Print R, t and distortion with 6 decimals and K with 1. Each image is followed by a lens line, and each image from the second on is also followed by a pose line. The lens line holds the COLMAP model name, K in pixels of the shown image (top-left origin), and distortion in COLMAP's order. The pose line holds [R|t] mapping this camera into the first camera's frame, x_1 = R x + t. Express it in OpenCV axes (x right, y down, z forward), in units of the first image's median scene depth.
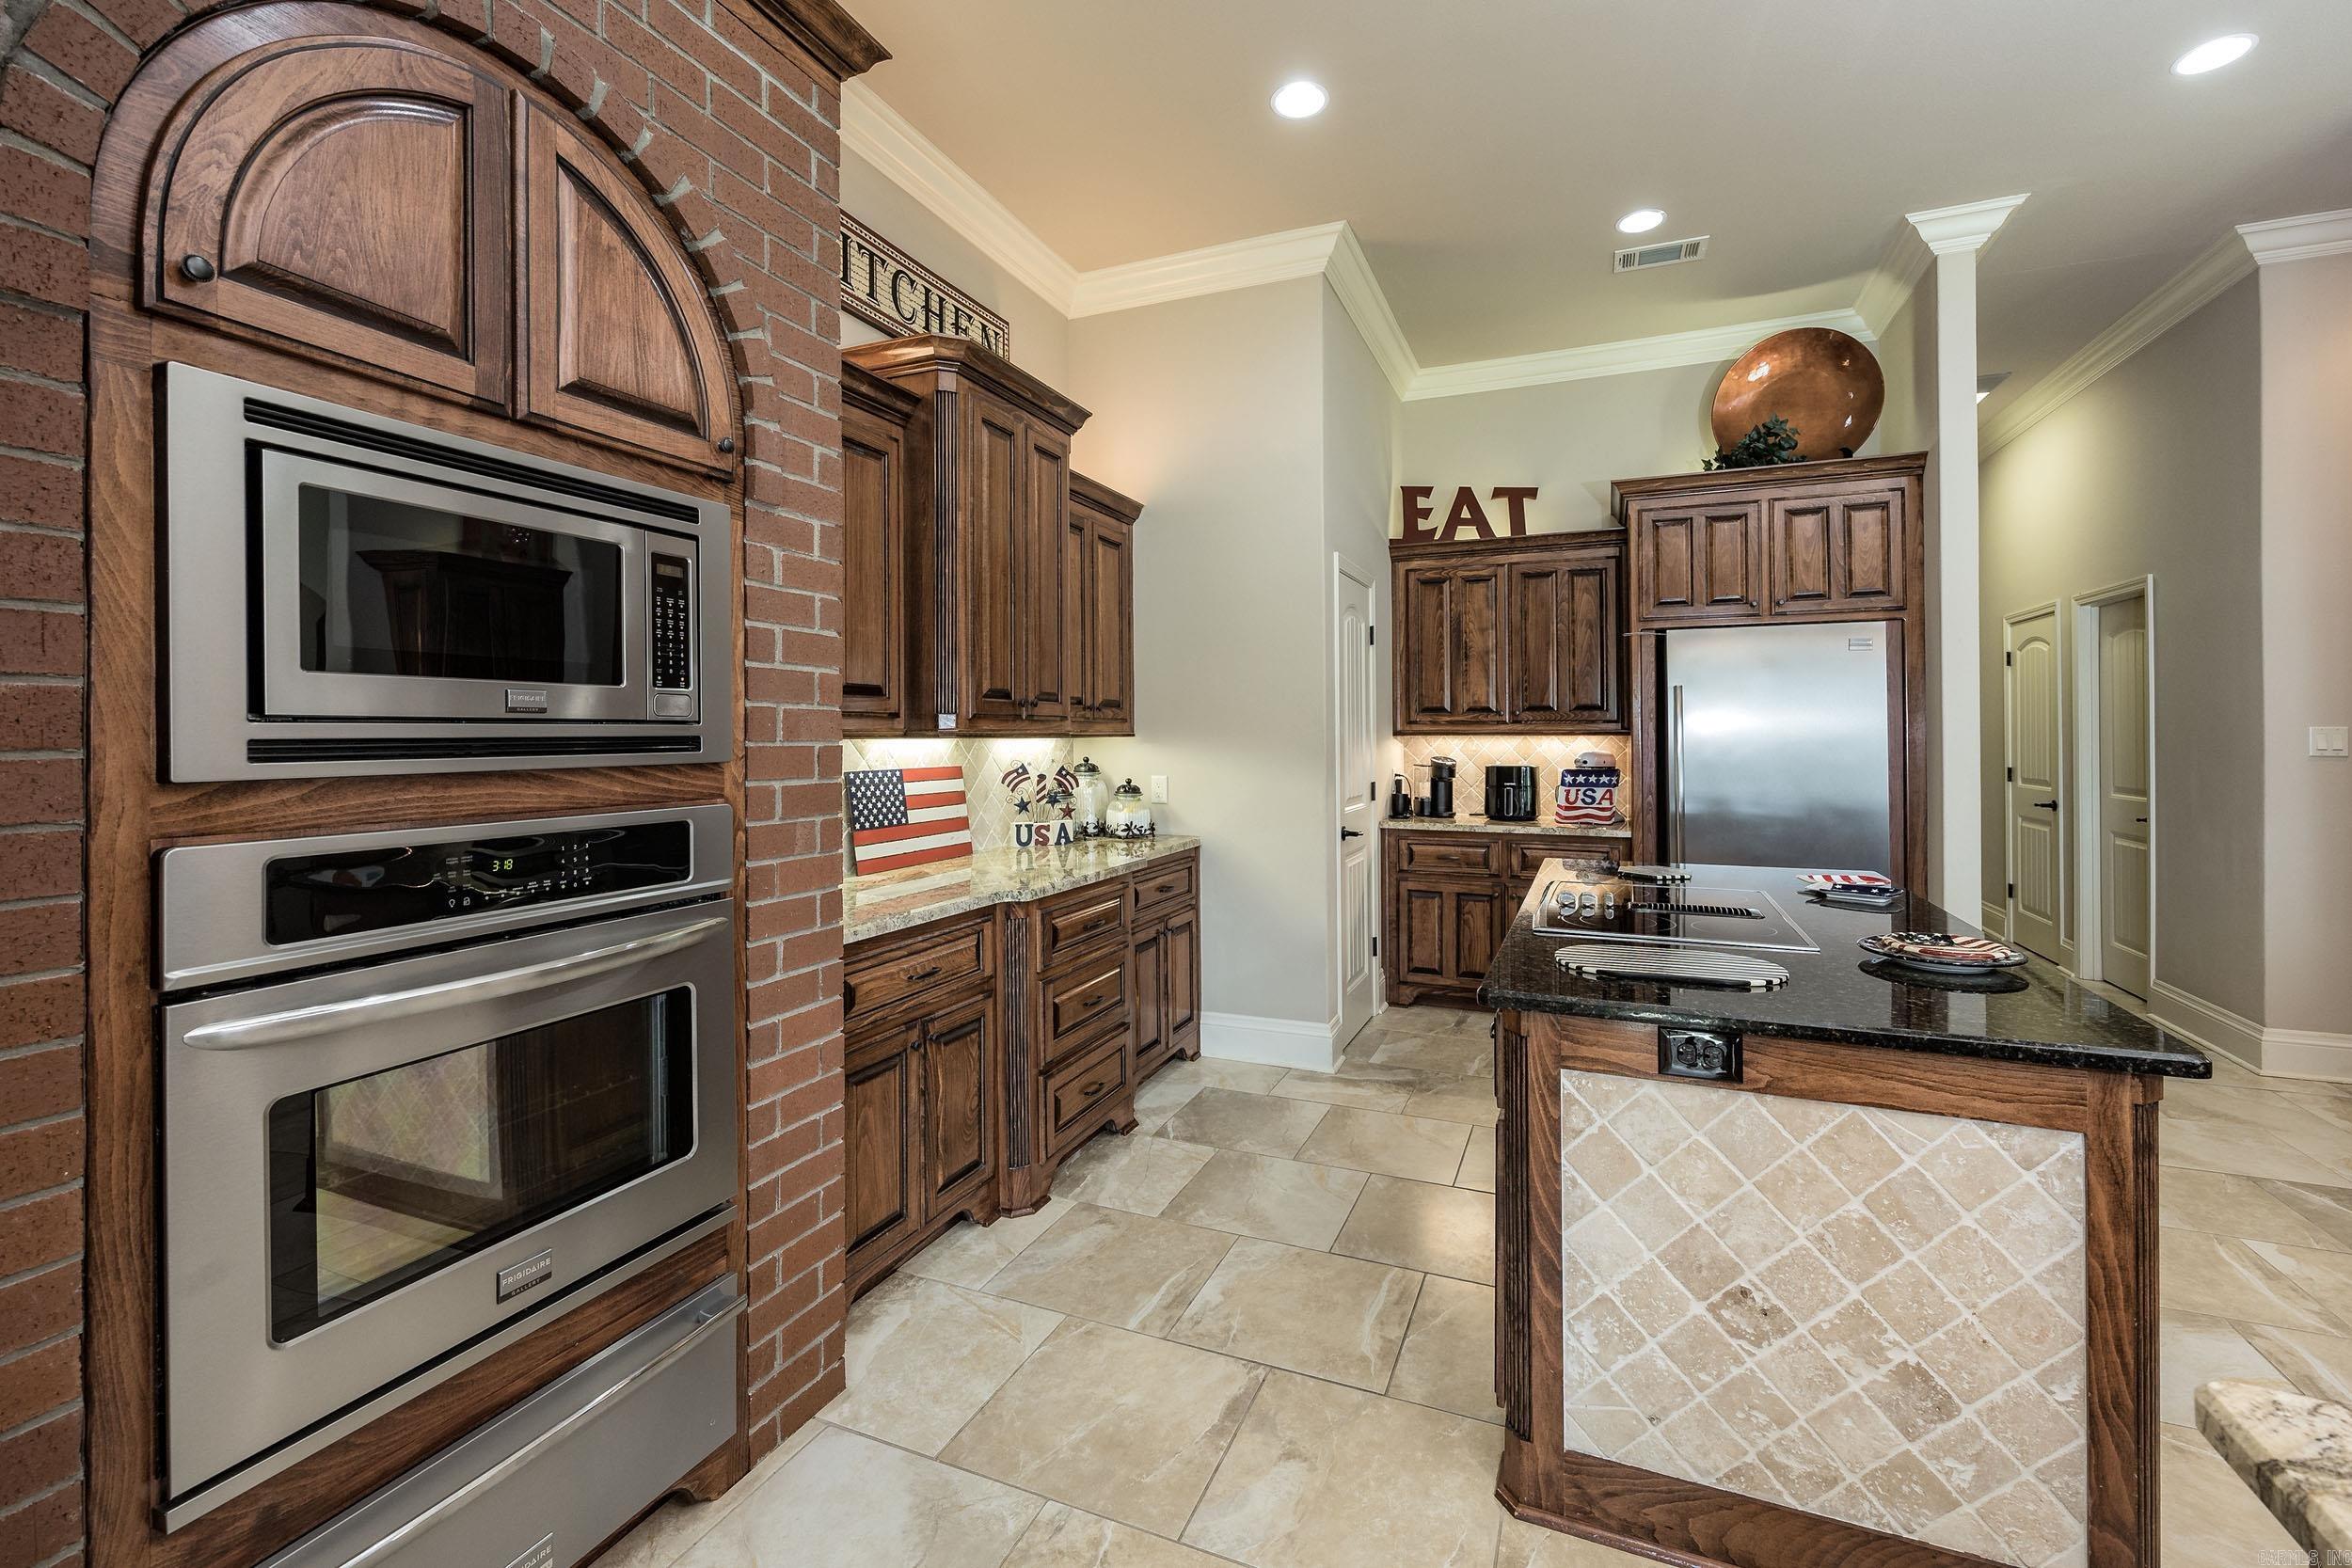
lens RADIAL K [[972.3, 0, 1145.8], [0, 972.3, 727.9], [0, 0, 1]] dist [-0.000084, -0.000274]
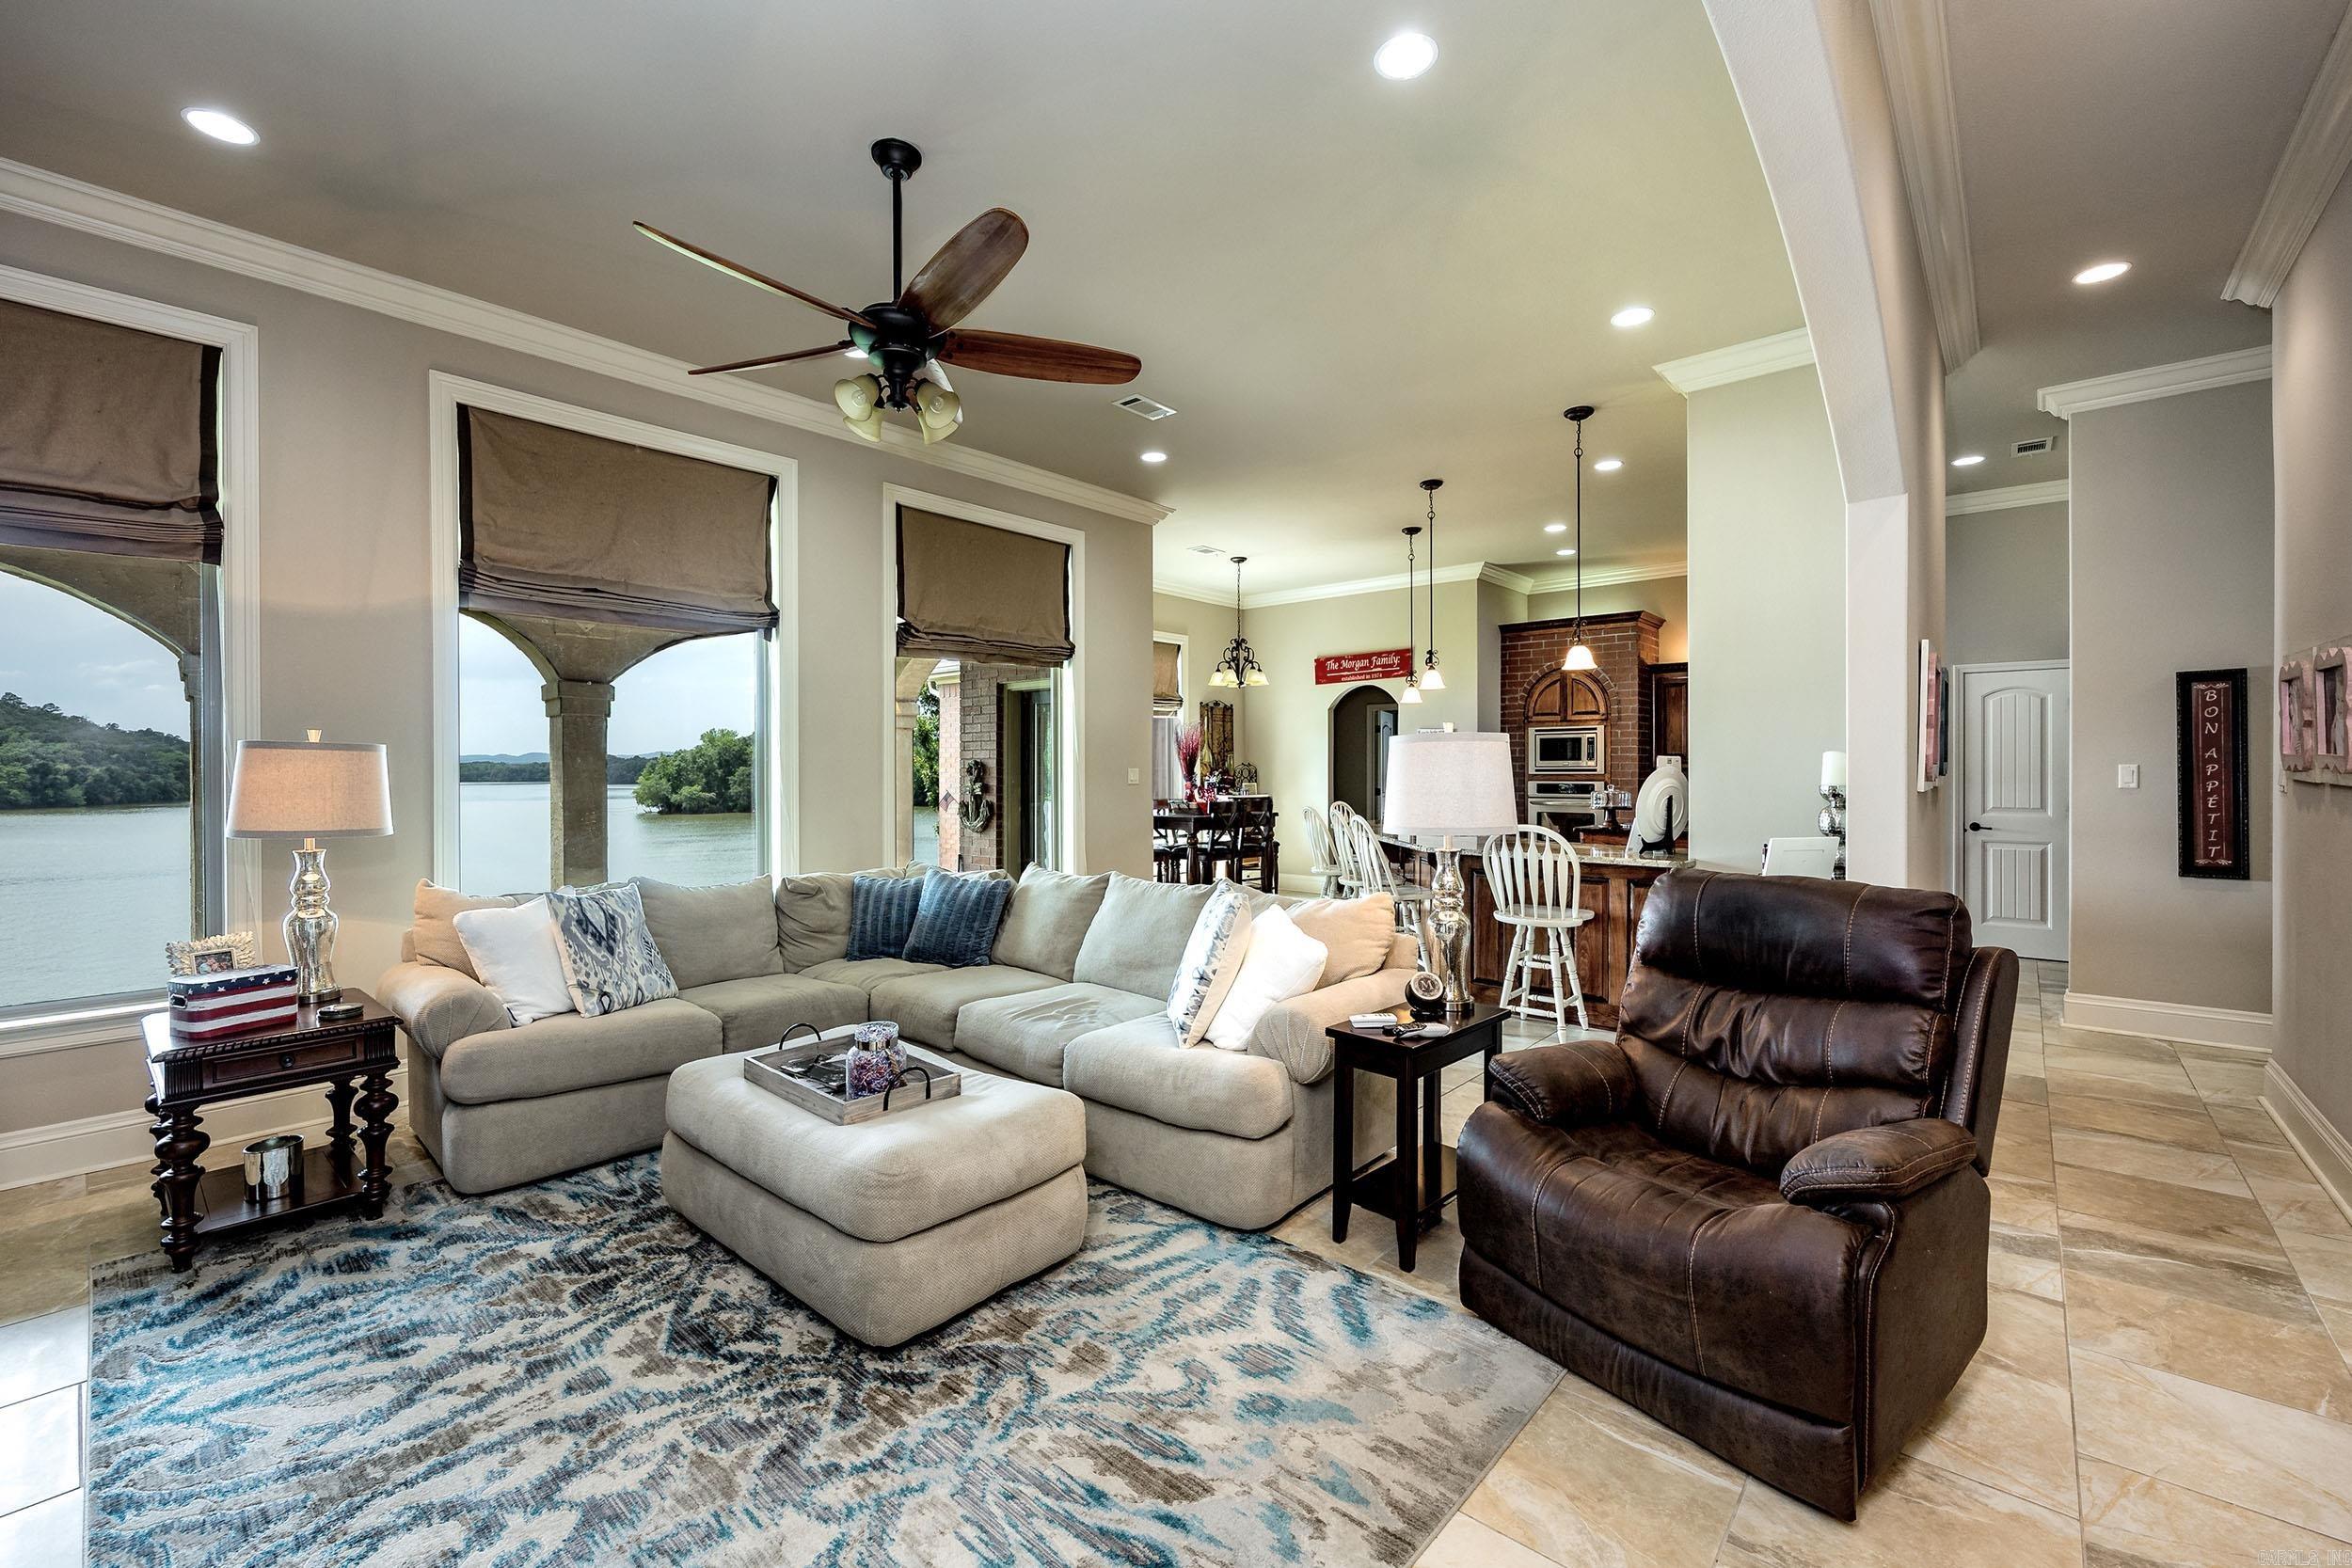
lens RADIAL K [[982.8, 0, 1176.0], [0, 982.8, 784.0], [0, 0, 1]] dist [-0.023630, 0.000115]
pose [[-0.294193, 0.018741, -0.955562, 2.407751], [0.000418, 0.999810, 0.019480, -0.006715], [0.955746, 0.005331, -0.294145, 0.151279]]
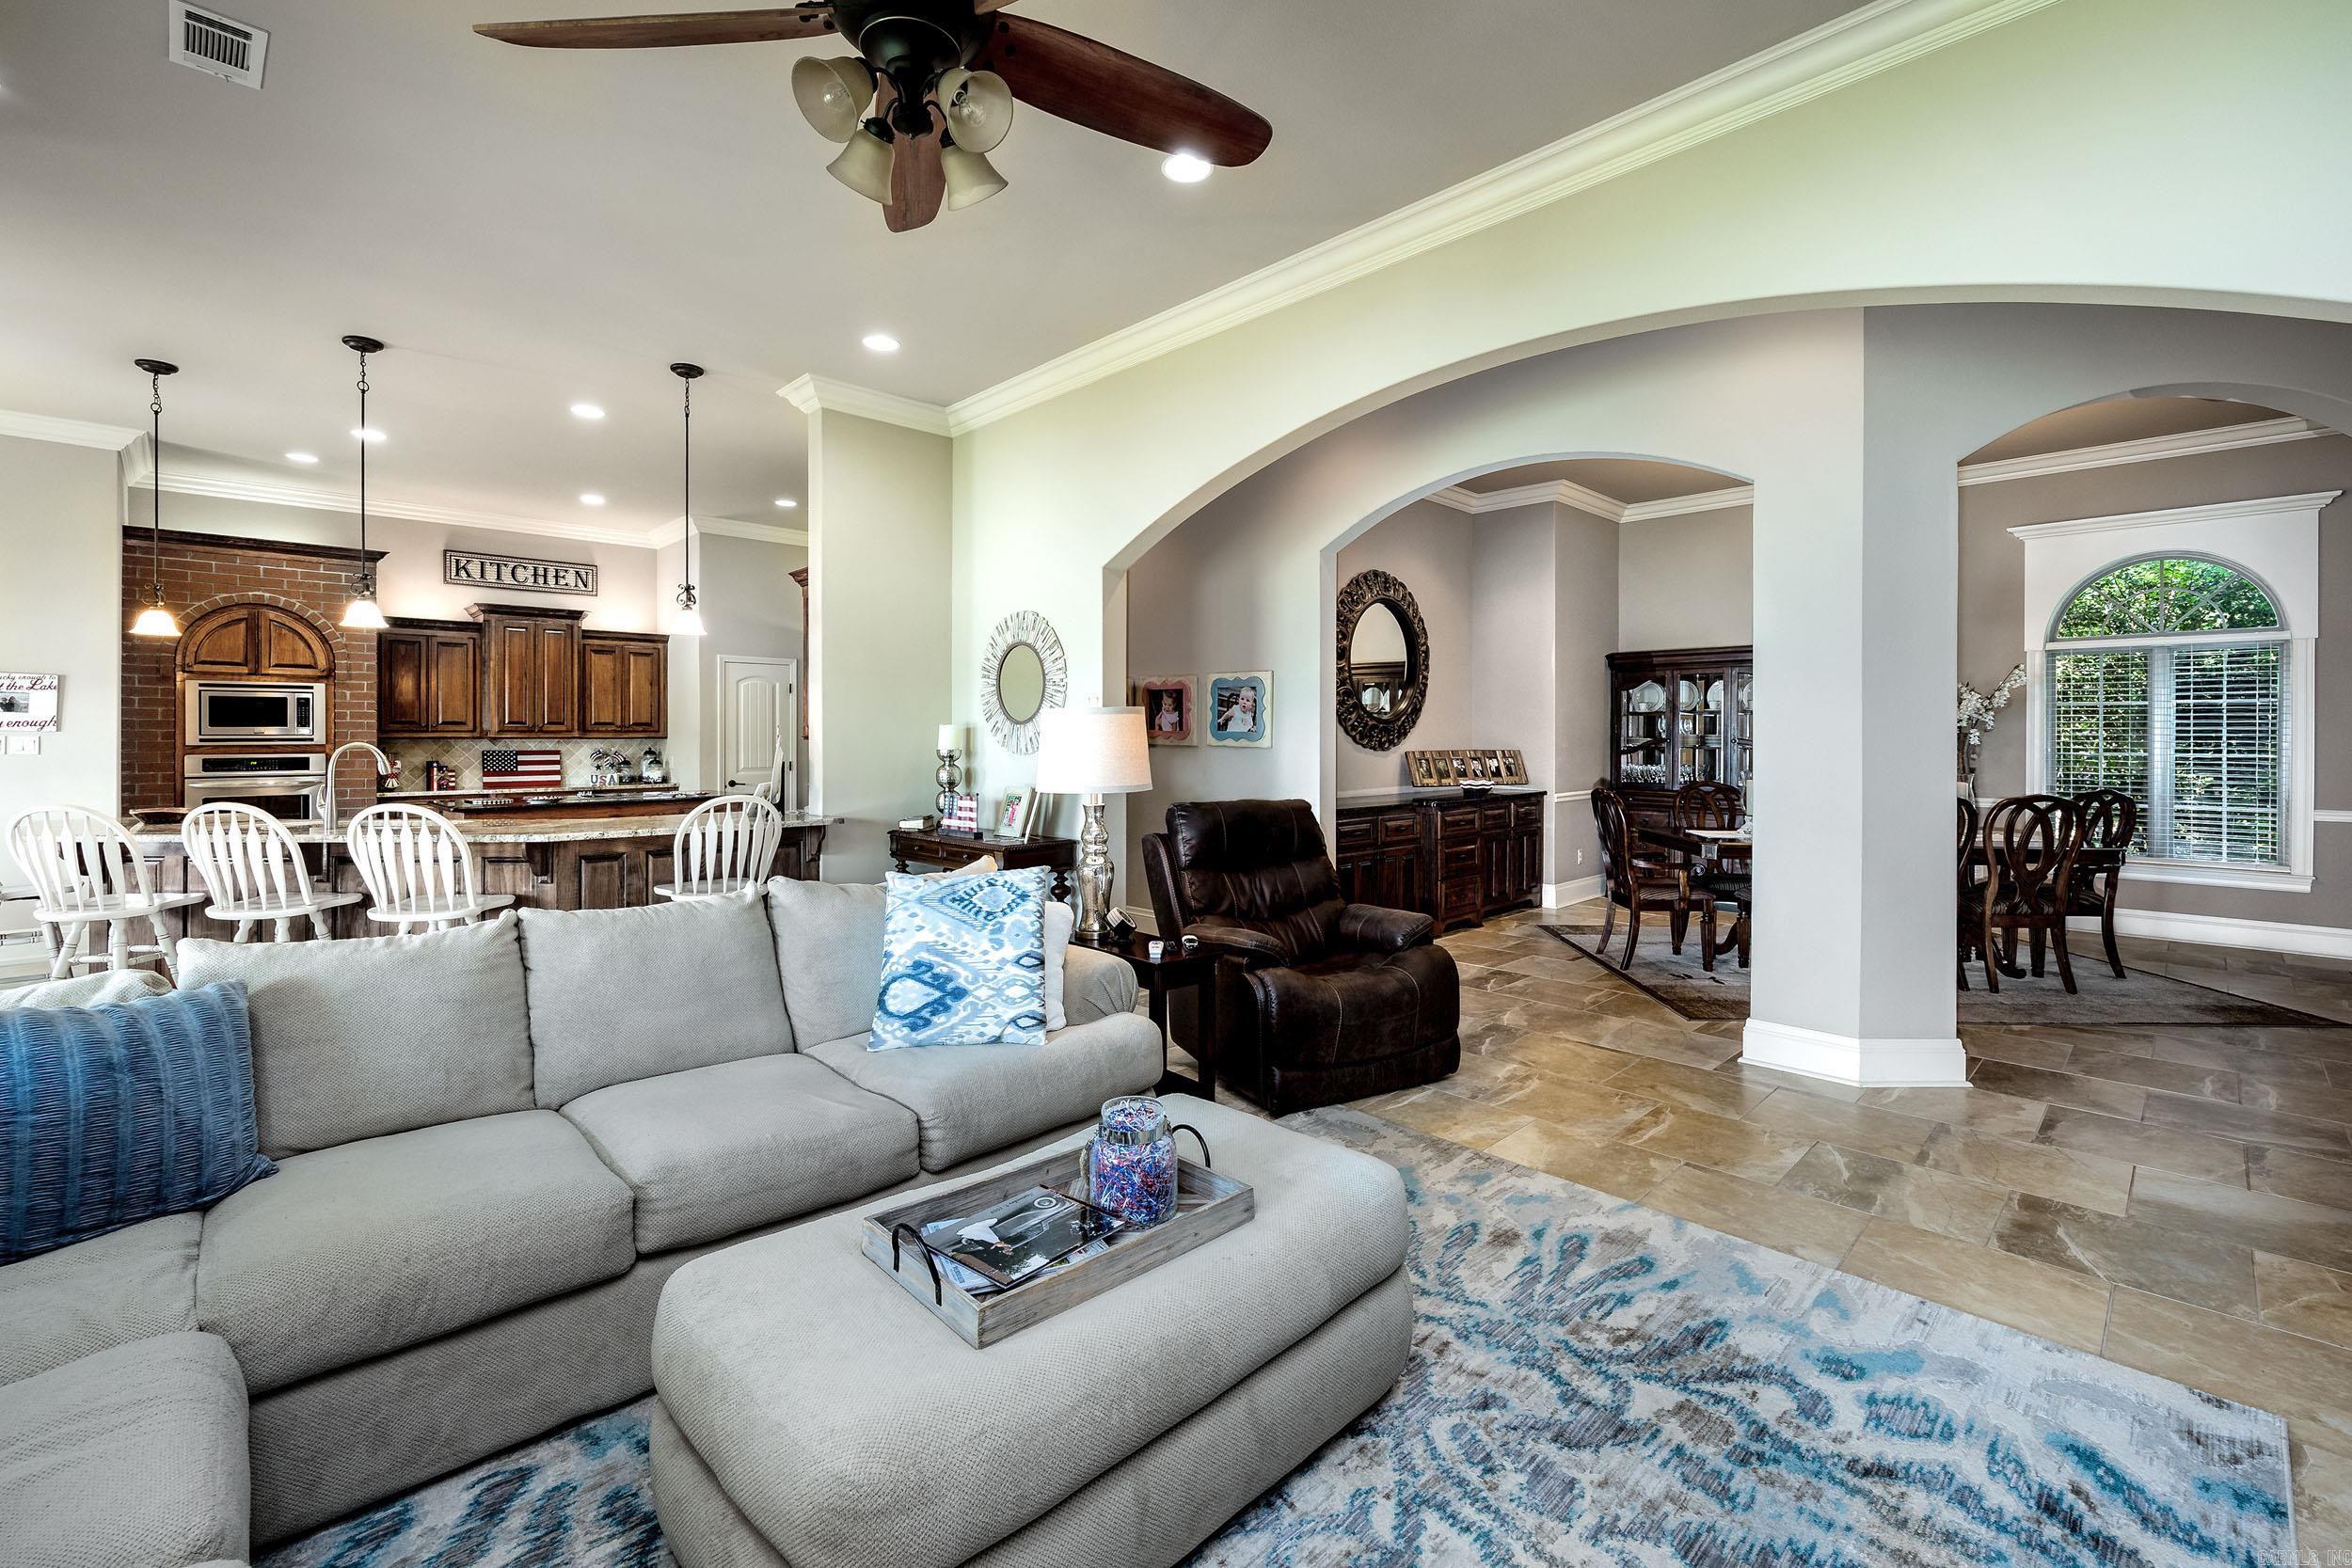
lens RADIAL K [[972.3, 0, 1145.8], [0, 972.3, 727.9], [0, 0, 1]] dist [-0.000084, -0.000274]
pose [[0.918875, -0.002045, -0.394542, 2.027197], [0.001676, 0.999998, -0.001280, -0.010884], [0.394544, 0.000515, 0.918877, -0.662793]]
